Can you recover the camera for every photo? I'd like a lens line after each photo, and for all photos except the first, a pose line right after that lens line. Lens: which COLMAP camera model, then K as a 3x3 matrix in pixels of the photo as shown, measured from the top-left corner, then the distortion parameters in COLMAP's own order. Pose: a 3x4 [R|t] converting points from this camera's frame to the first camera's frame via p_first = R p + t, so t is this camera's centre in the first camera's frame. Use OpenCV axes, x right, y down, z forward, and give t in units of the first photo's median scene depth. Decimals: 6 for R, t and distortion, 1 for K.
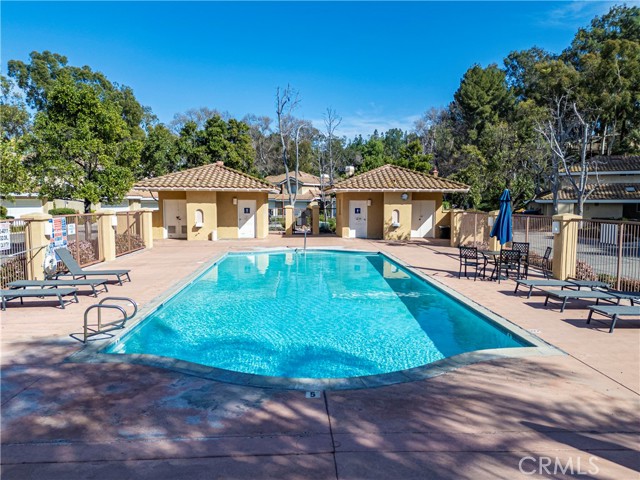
lens RADIAL K [[467.7, 0, 320.0], [0, 467.7, 240.0], [0, 0, 1]] dist [0.075028, -0.084324]
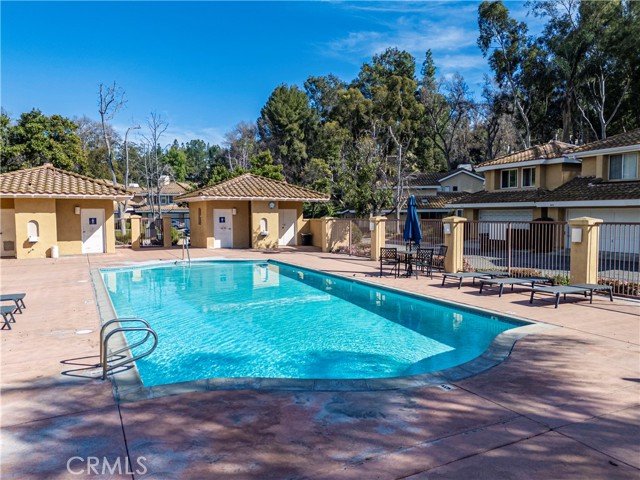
lens RADIAL K [[467.7, 0, 320.0], [0, 467.7, 240.0], [0, 0, 1]] dist [0.075028, -0.084324]
pose [[0.912146, -0.030943, 0.408696, -0.132188], [0.041909, 0.998961, -0.017901, 0.004622], [-0.407717, 0.033457, 0.912495, 0.037548]]
